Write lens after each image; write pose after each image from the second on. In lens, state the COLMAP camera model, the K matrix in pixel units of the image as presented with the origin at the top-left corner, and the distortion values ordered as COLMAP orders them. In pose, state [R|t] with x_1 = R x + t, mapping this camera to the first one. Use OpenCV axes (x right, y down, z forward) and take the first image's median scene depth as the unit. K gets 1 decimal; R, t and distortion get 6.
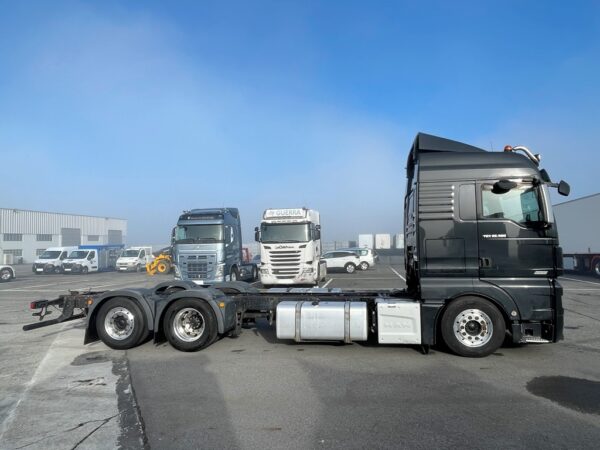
lens RADIAL K [[390.8, 0, 300.0], [0, 390.8, 225.0], [0, 0, 1]] dist [-0.002356, 0.000259]
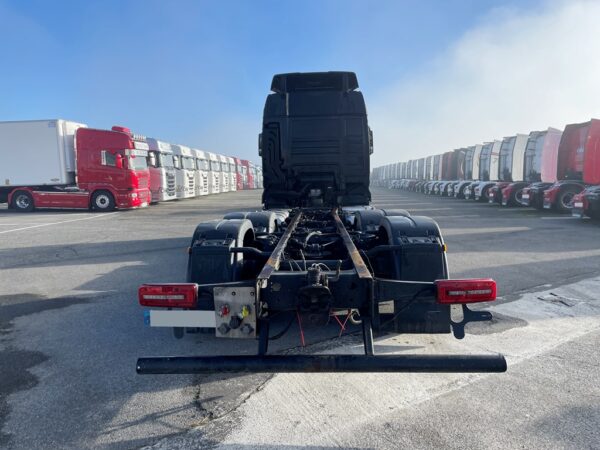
lens RADIAL K [[451.5, 0, 301.4], [0, 451.5, 217.0], [0, 0, 1]] dist [0.096463, -0.128348]
pose [[-0.116671, -0.068342, 0.990816, -1.032033], [-0.044722, 0.996979, 0.063501, 0.123344], [-0.992163, -0.036903, -0.119375, 1.172864]]
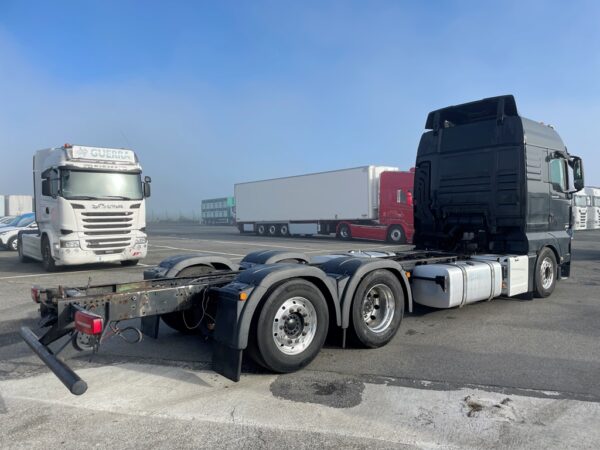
lens RADIAL K [[449.6, 0, 300.0], [0, 449.6, 225.0], [0, 0, 1]] dist [0.095302, -0.115509]
pose [[0.654322, -0.004966, 0.756200, -0.888682], [-0.051903, 0.997325, 0.051459, 0.067927], [-0.754433, -0.072920, 0.652314, 0.539019]]
